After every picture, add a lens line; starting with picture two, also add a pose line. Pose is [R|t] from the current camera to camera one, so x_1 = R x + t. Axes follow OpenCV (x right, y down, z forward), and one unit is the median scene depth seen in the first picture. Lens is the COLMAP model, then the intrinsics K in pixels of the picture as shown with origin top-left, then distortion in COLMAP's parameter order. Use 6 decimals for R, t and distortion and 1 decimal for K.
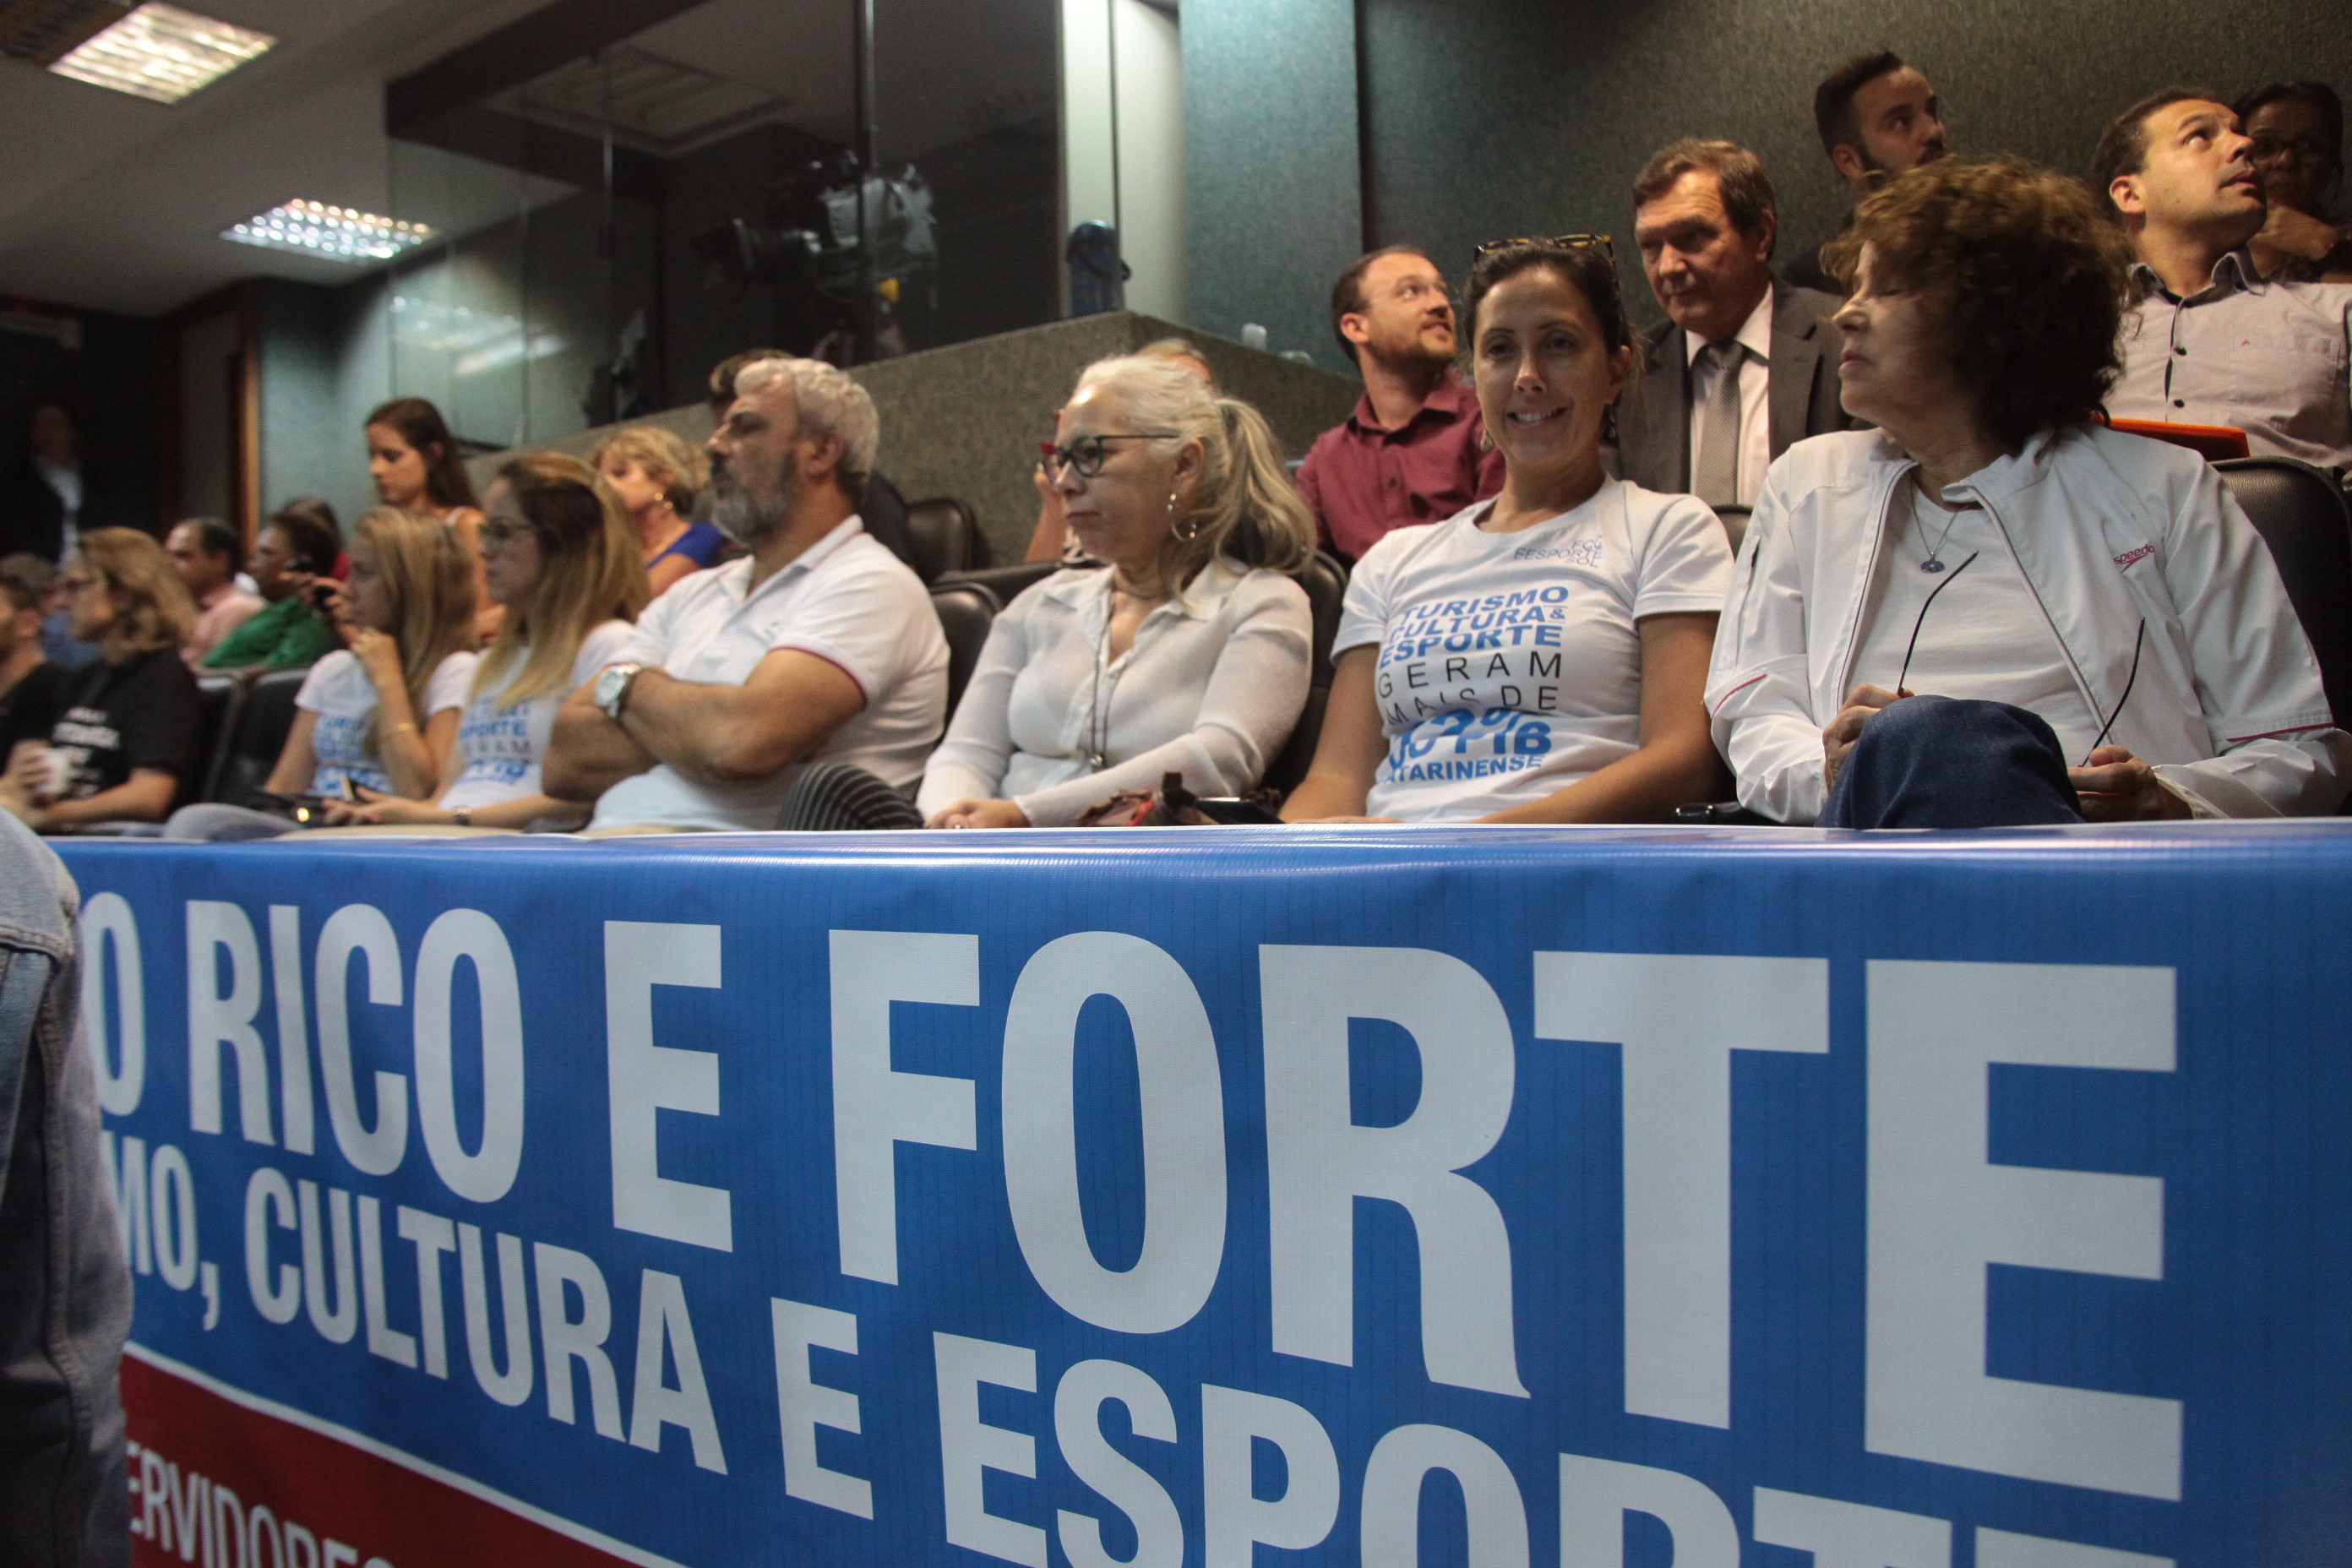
lens RADIAL K [[1859.1, 0, 1175.3], [0, 1859.1, 823.4], [0, 0, 1]] dist [-0.156366, 0.123550]
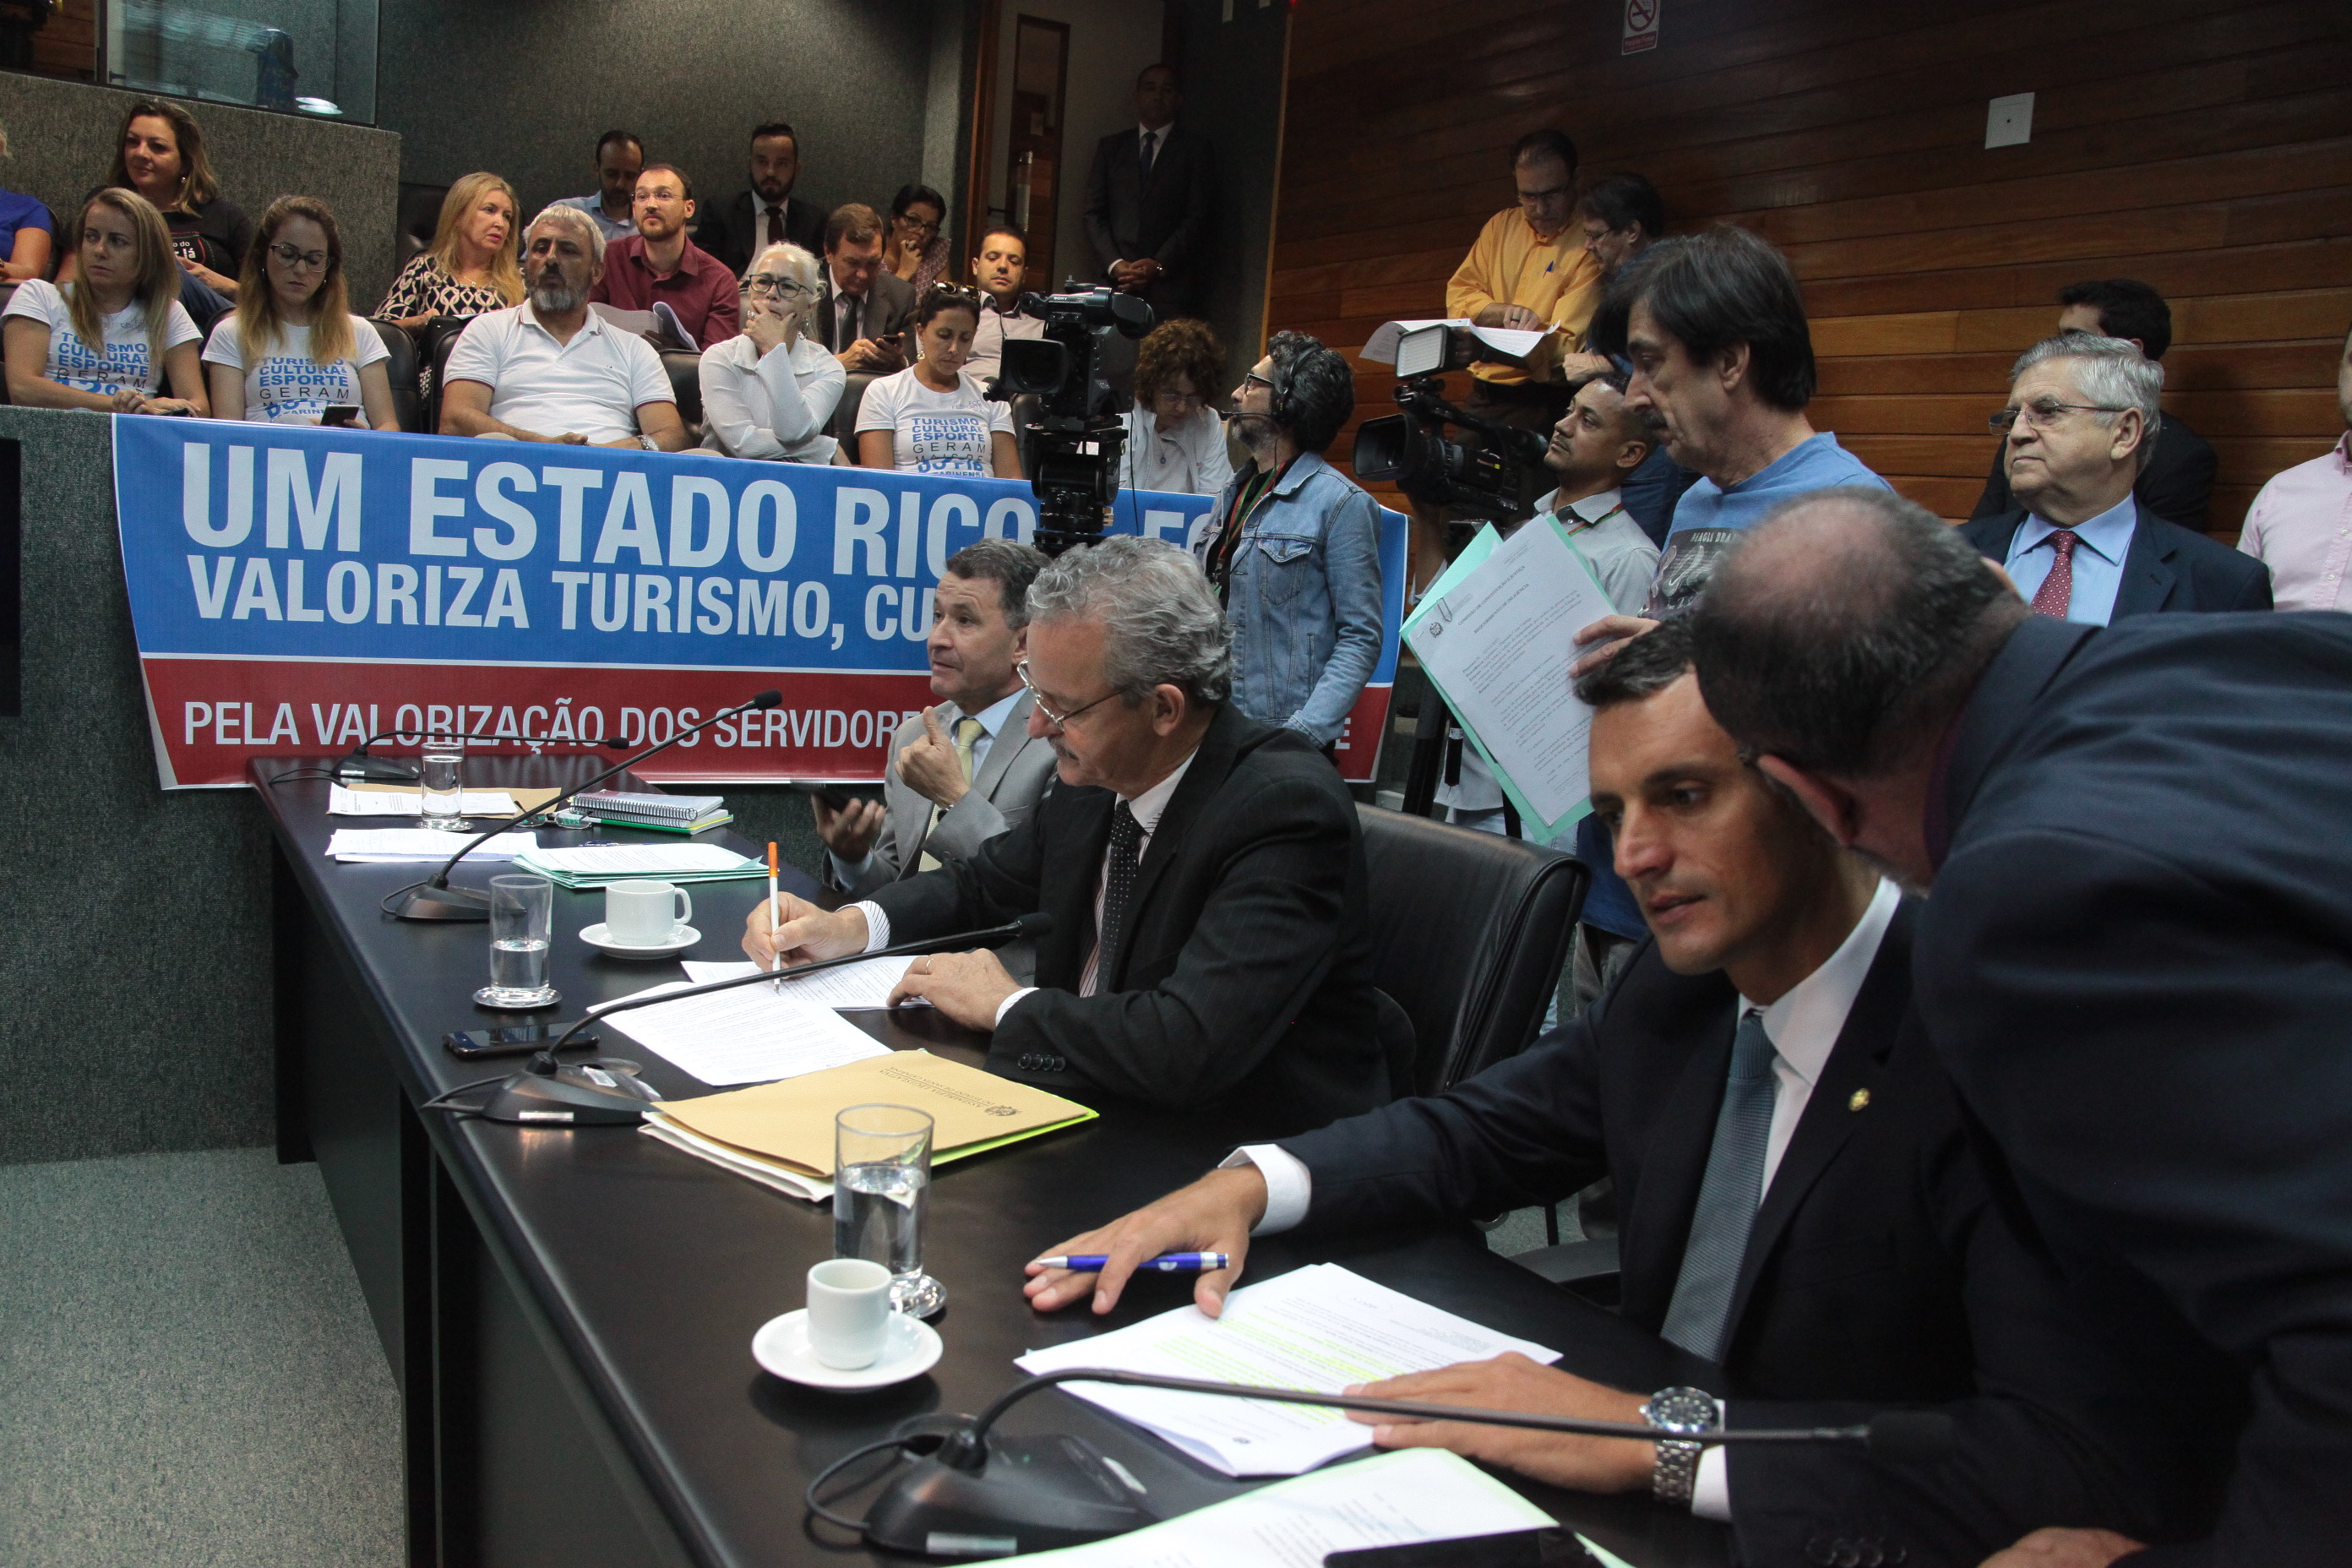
lens RADIAL K [[1888.6, 0, 1152.0], [0, 1888.6, 843.2], [0, 0, 1]] dist [-0.158853, 0.107330]
pose [[0.392074, -0.094963, 0.915019, -1.169634], [-0.062145, 0.989651, 0.129337, 0.070535], [-0.917832, -0.107574, 0.382115, -0.215421]]
